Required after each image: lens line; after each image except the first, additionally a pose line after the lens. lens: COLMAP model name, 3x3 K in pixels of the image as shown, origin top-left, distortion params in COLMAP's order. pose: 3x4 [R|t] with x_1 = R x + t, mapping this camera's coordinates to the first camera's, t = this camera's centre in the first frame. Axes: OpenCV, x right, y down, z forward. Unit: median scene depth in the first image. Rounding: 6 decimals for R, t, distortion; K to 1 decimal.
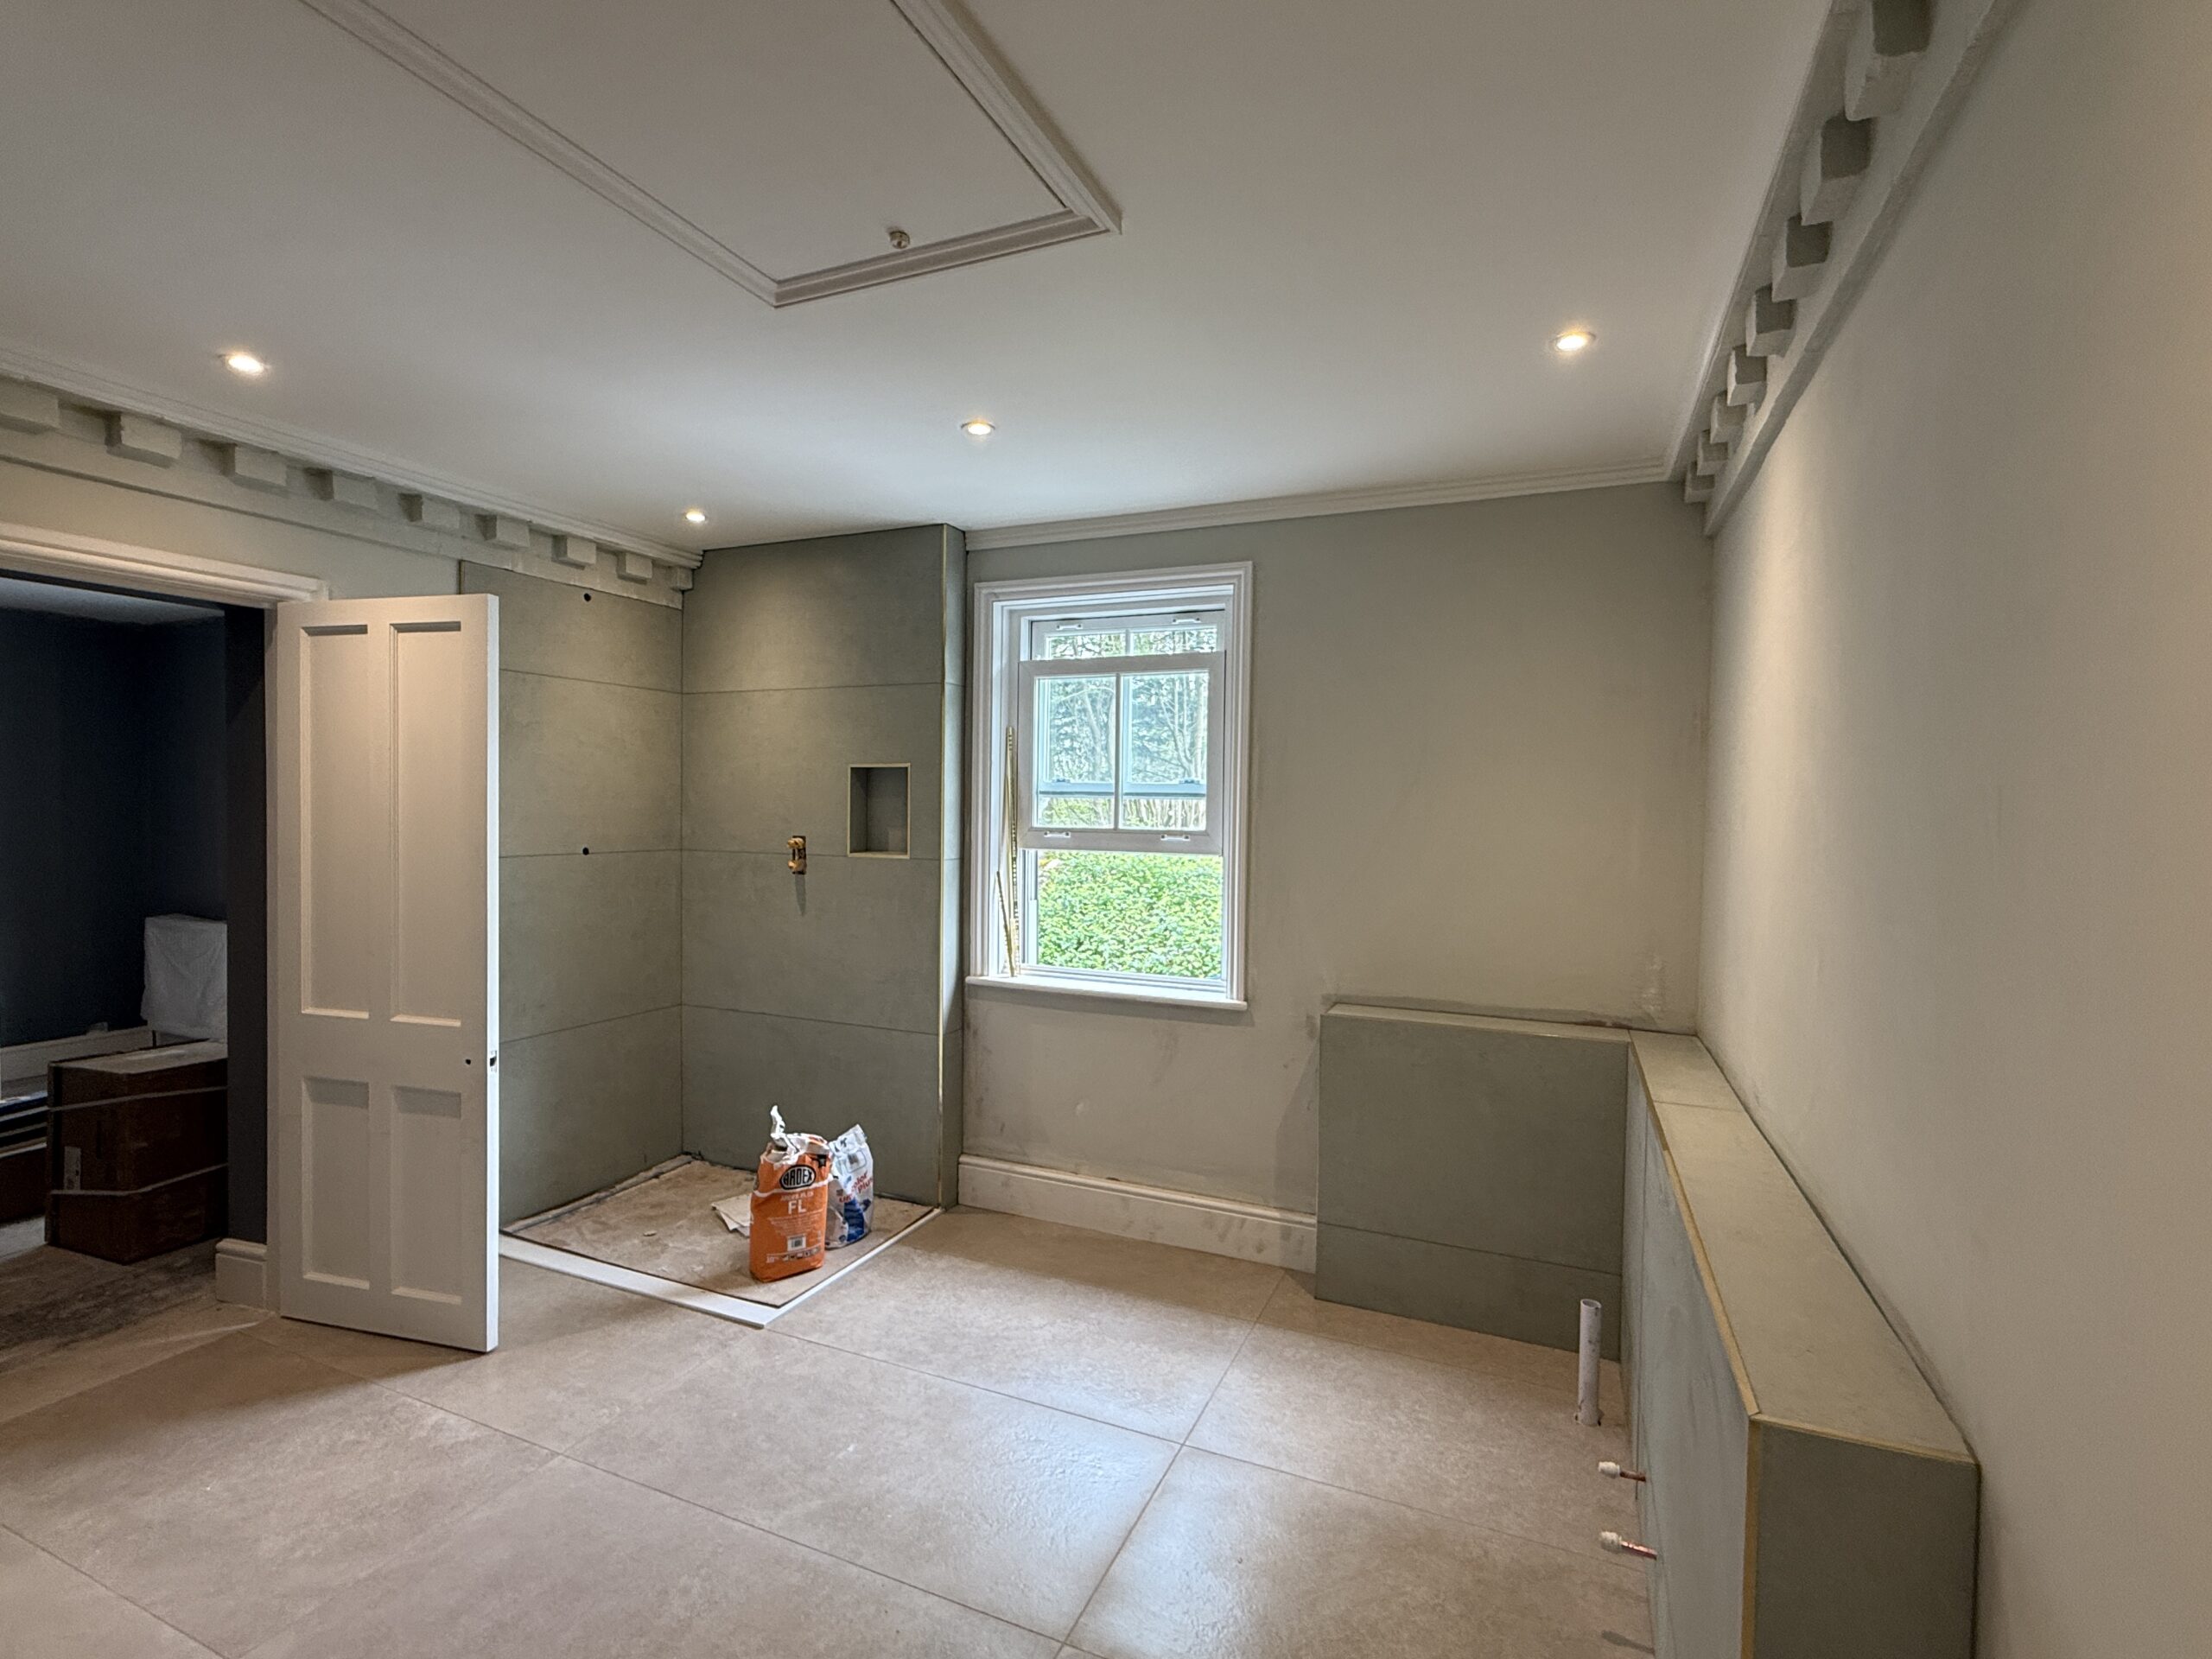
lens RADIAL K [[1039.3, 0, 1105.3], [0, 1039.3, 835.0], [0, 0, 1]] dist [0.003174, 0.003007]
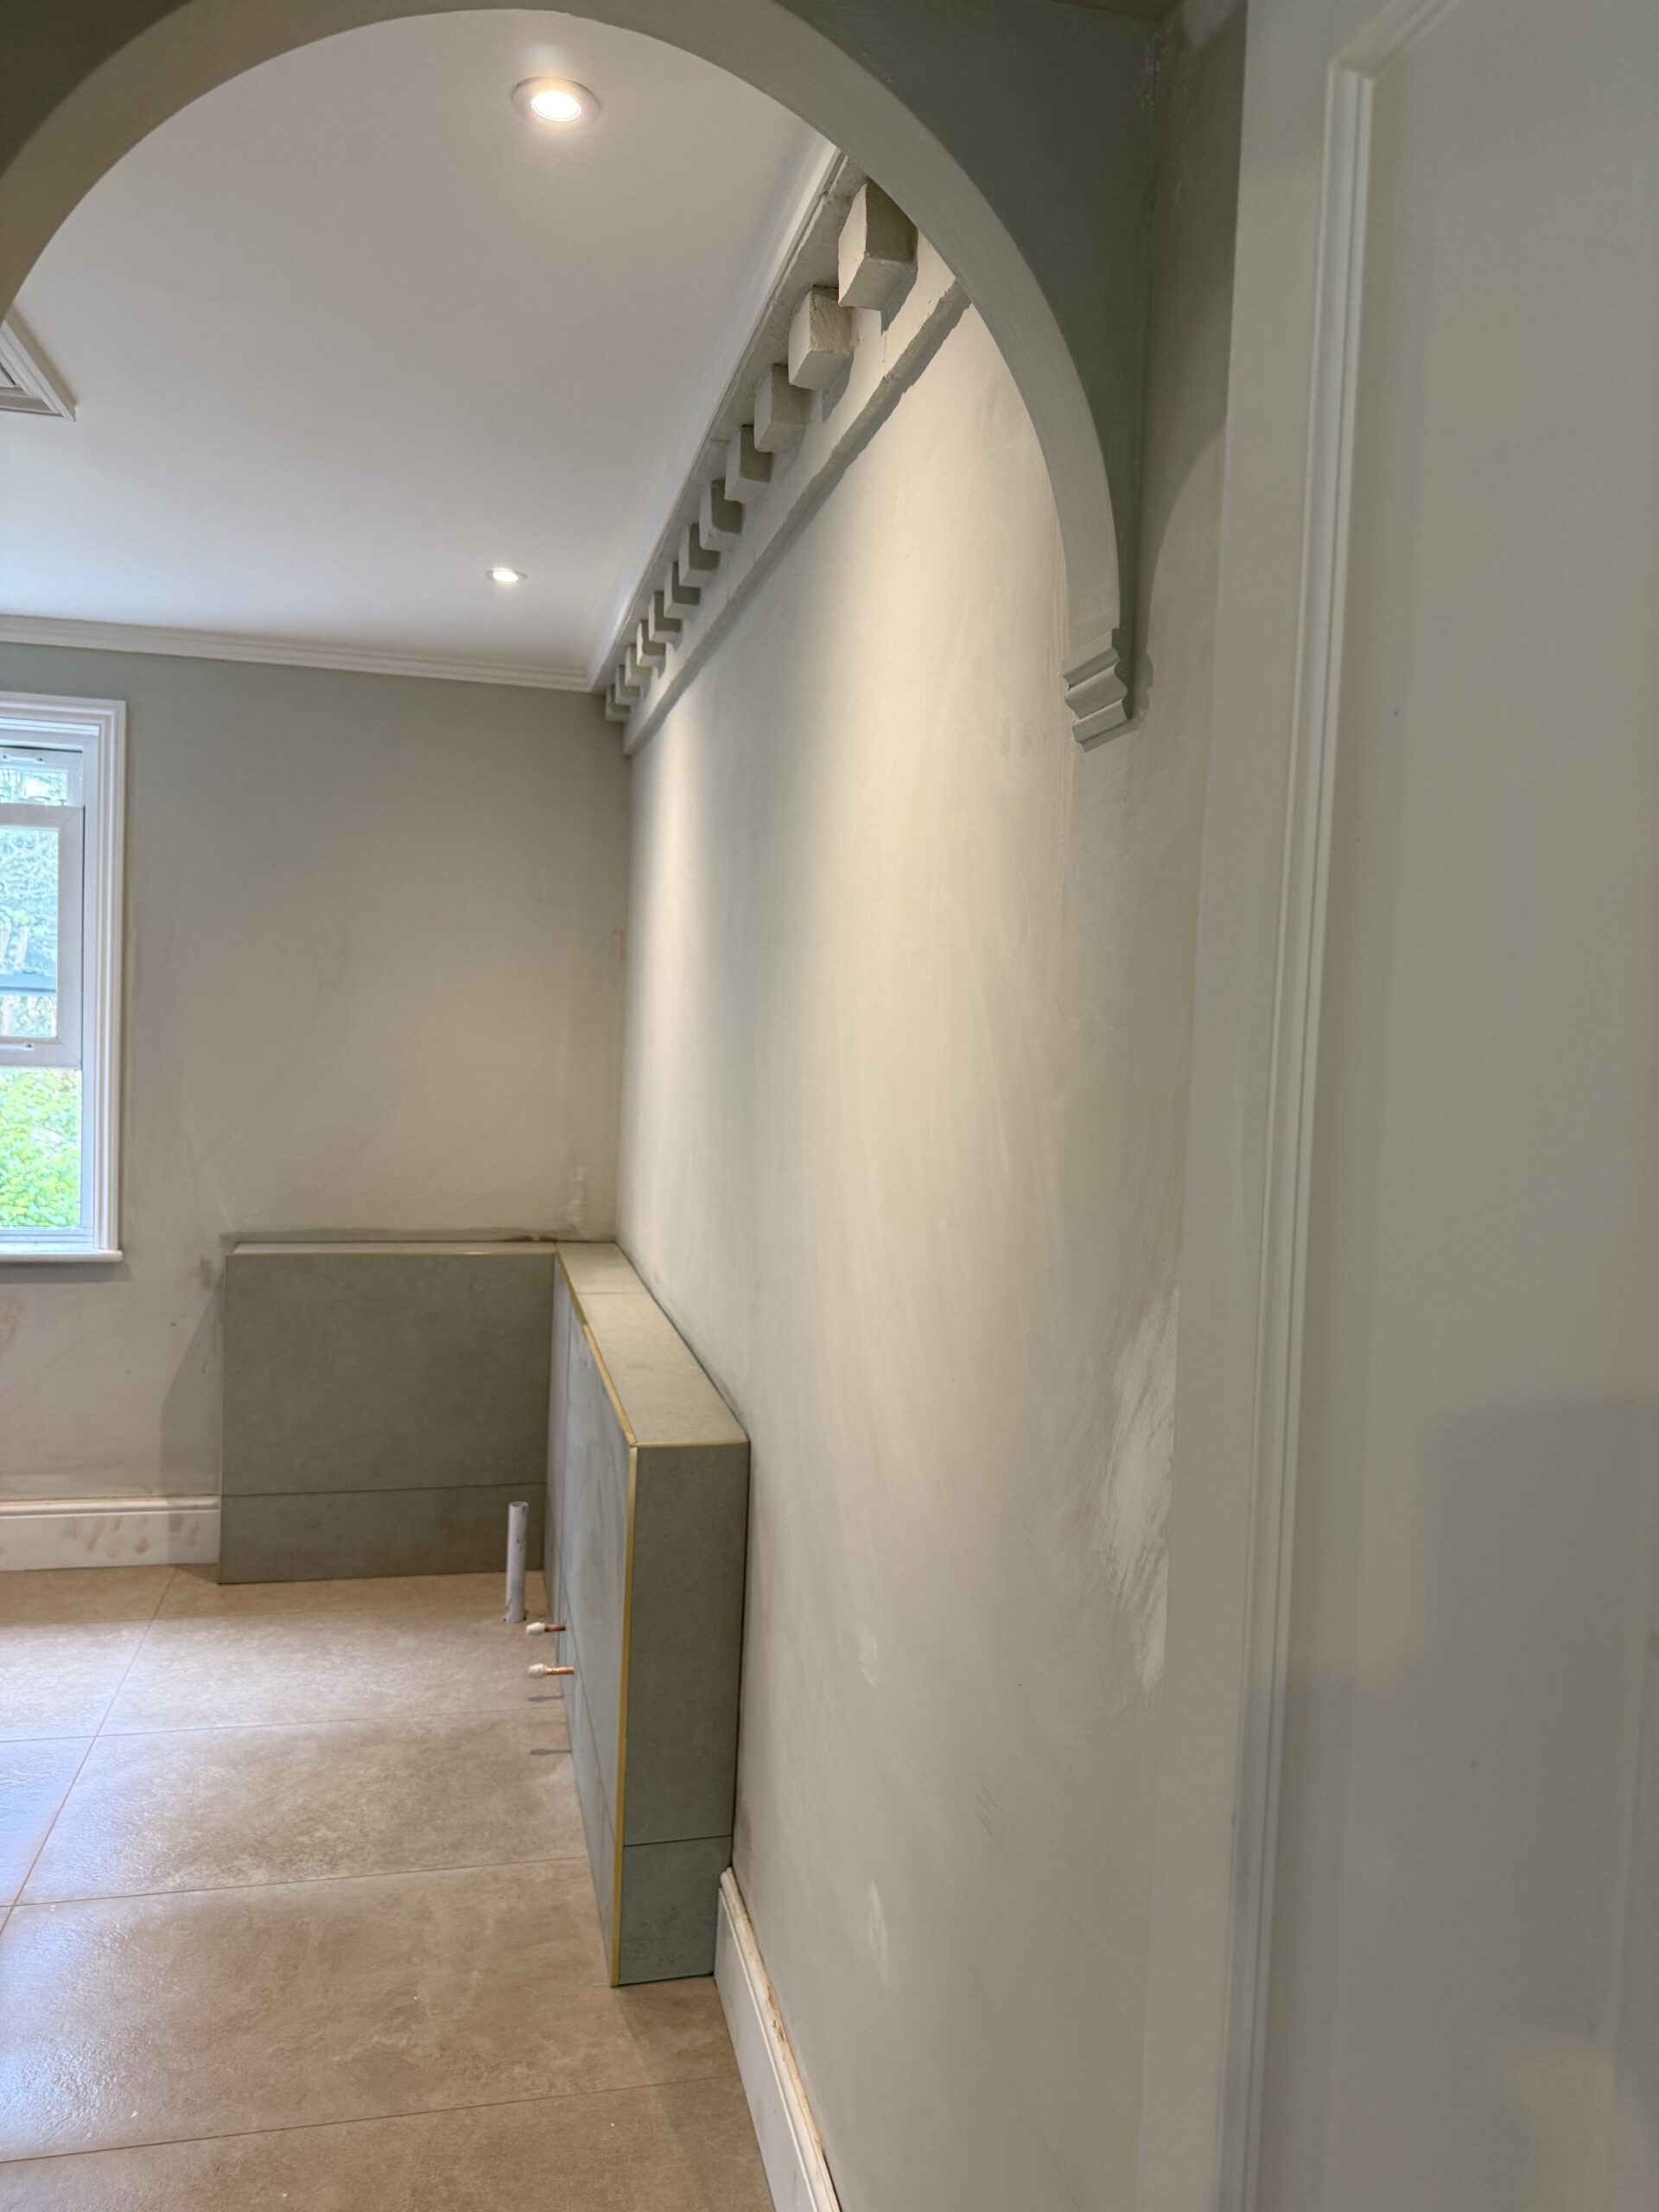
lens RADIAL K [[1572.4, 0, 834.9], [0, 1572.4, 1091.7], [0, 0, 1]] dist [0.050083, -0.021002]
pose [[0.797238, -0.013482, 0.603514, -0.203968], [-0.010411, 0.999295, 0.036077, -0.015691], [-0.603575, -0.035045, 0.796536, -0.384375]]
